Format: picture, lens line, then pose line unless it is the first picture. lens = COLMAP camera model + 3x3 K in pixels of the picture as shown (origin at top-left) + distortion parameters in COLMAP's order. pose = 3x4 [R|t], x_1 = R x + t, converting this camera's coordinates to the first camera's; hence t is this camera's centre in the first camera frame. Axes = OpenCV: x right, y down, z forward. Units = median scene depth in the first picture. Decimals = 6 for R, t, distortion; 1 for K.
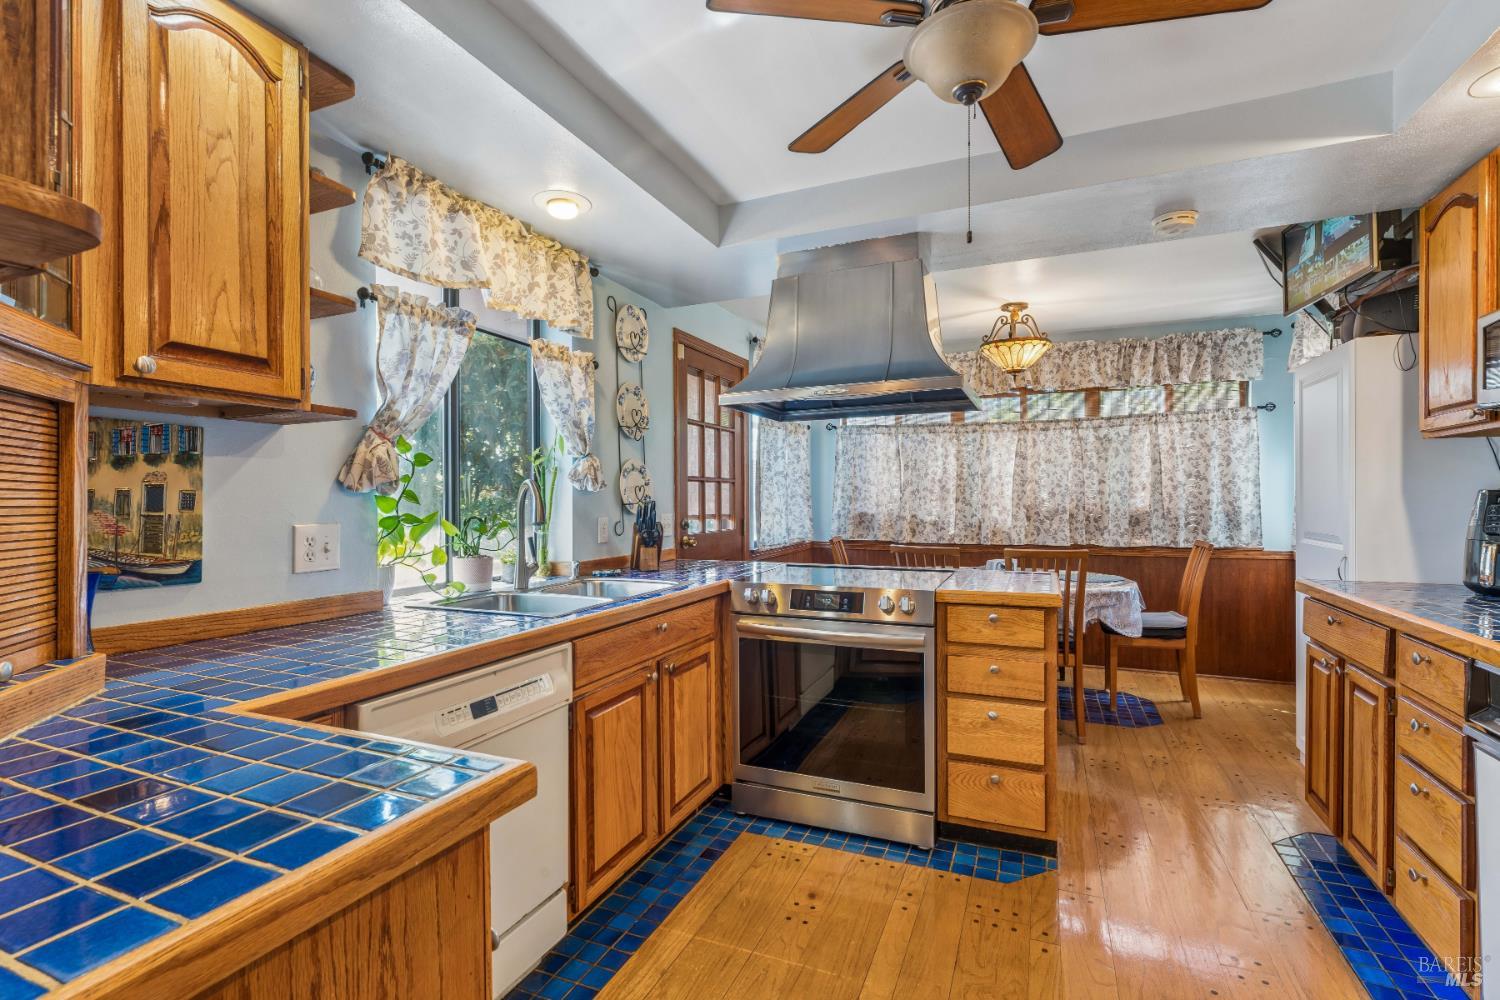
lens RADIAL K [[695.7, 0, 746.4], [0, 695.7, 505.0], [0, 0, 1]] dist [-0.000430, -0.000032]
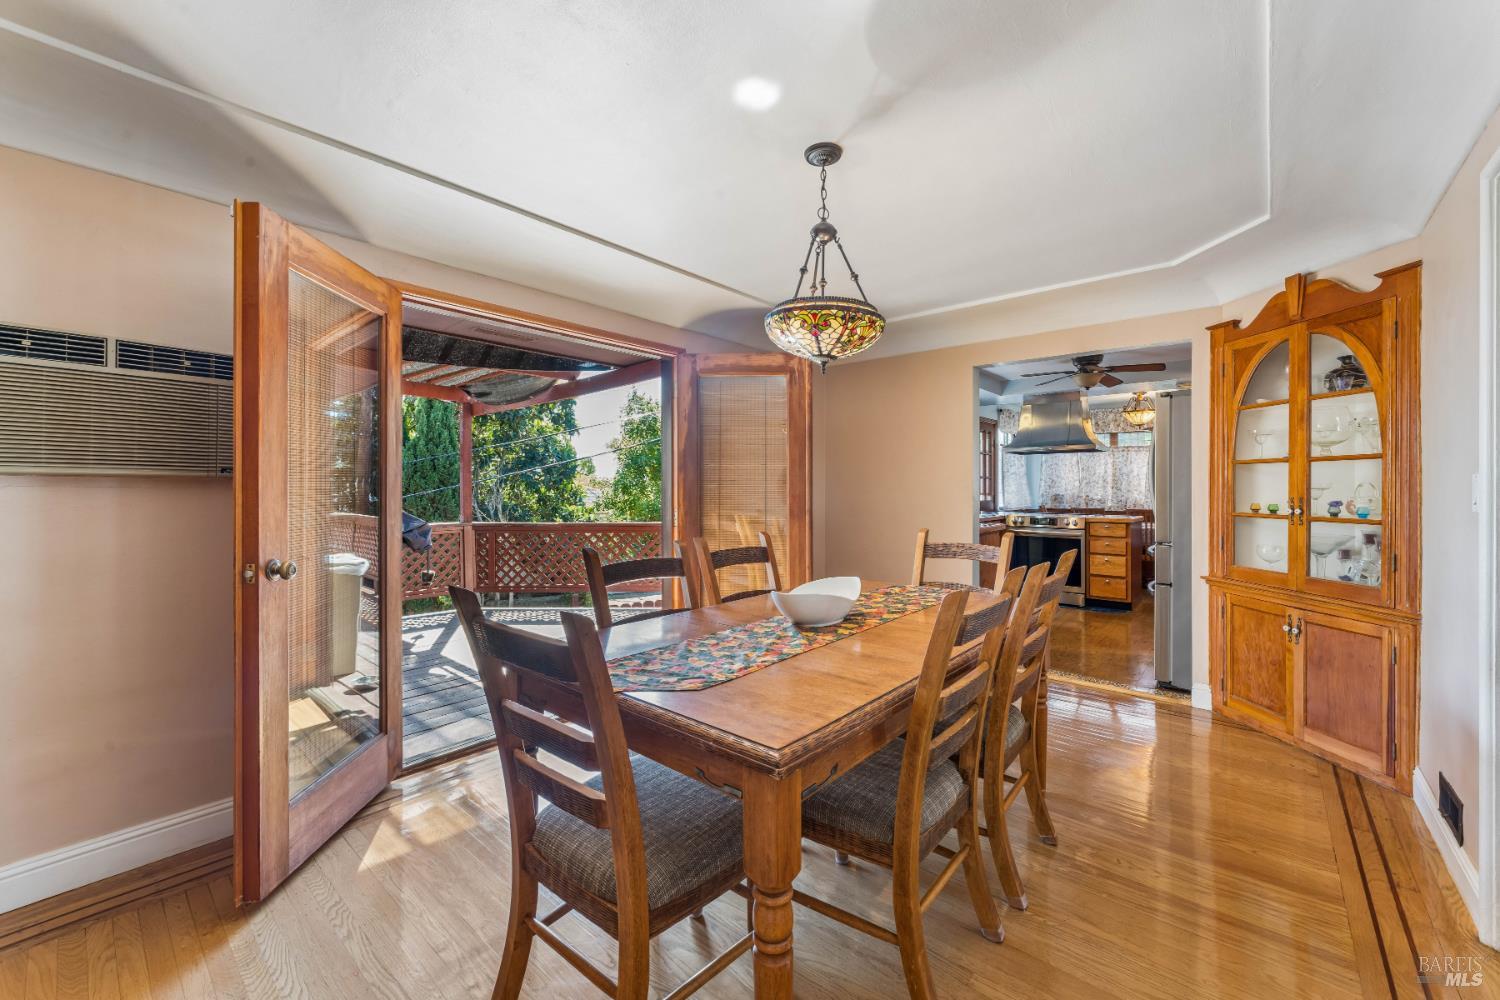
lens RADIAL K [[601.0, 0, 747.6], [0, 601.0, 484.4], [0, 0, 1]] dist [0.000085, -0.000014]
pose [[0.952961, 0.004310, -0.303061, -0.178442], [-0.008454, 0.999888, -0.012364, 0.015887], [0.302974, 0.014344, 0.952891, -1.040287]]
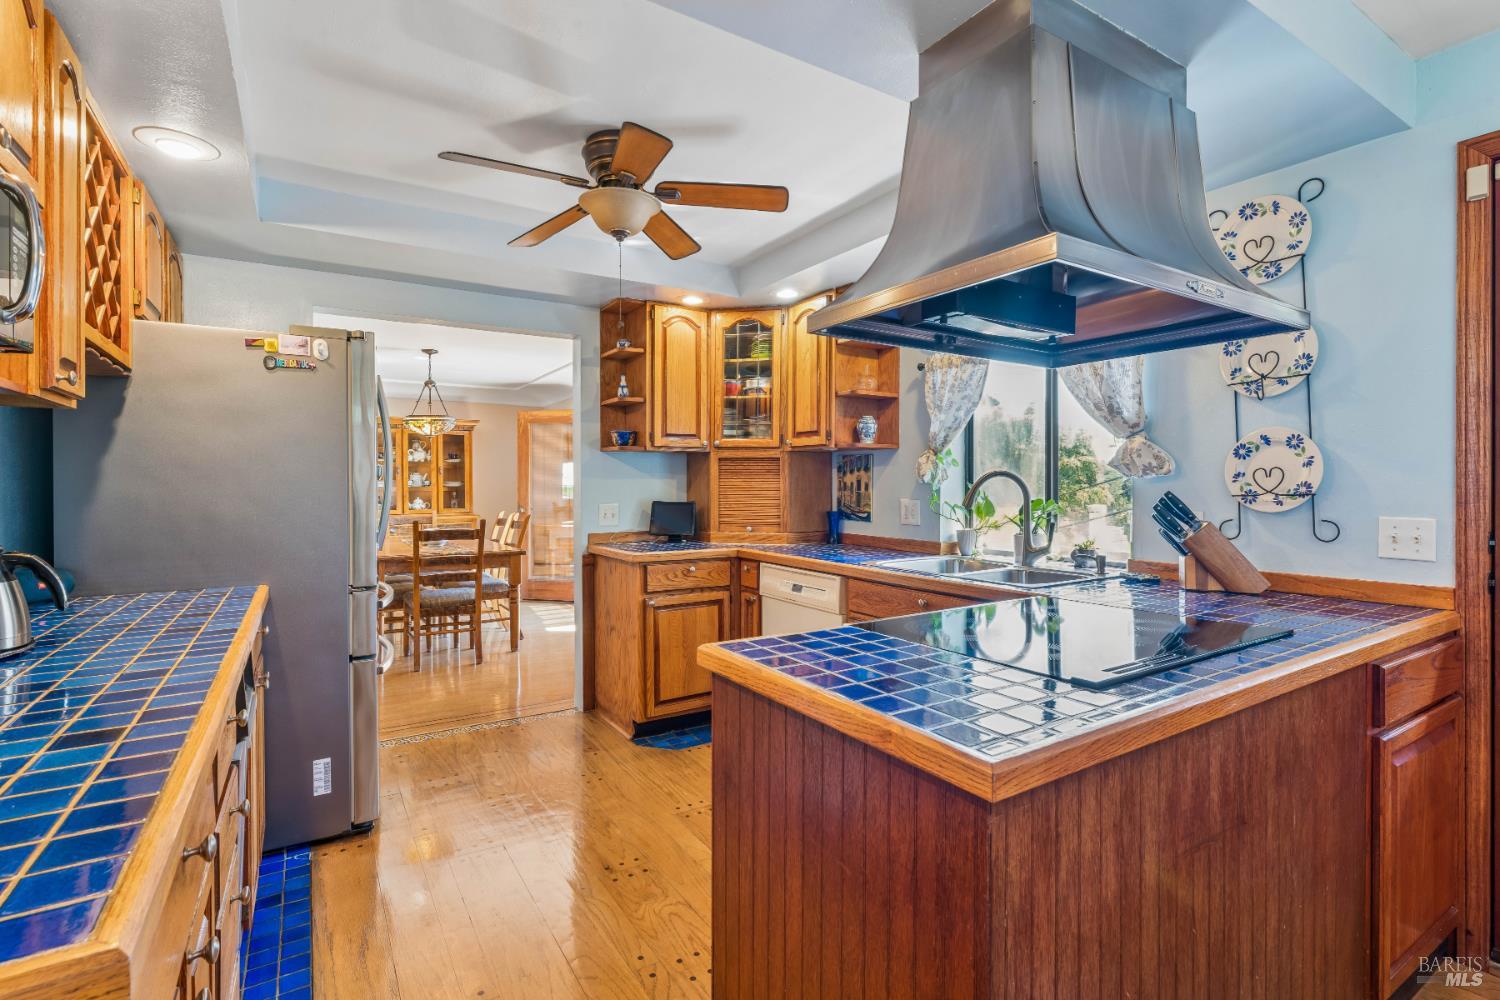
lens RADIAL K [[695.7, 0, 747.2], [0, 695.7, 487.6], [0, 0, 1]] dist [-0.000430, -0.000032]
pose [[-0.572730, 0.016171, -0.819585, 1.428421], [0.002651, 0.999837, 0.017875, -0.046830], [0.819740, 0.008065, -0.572679, 2.102554]]
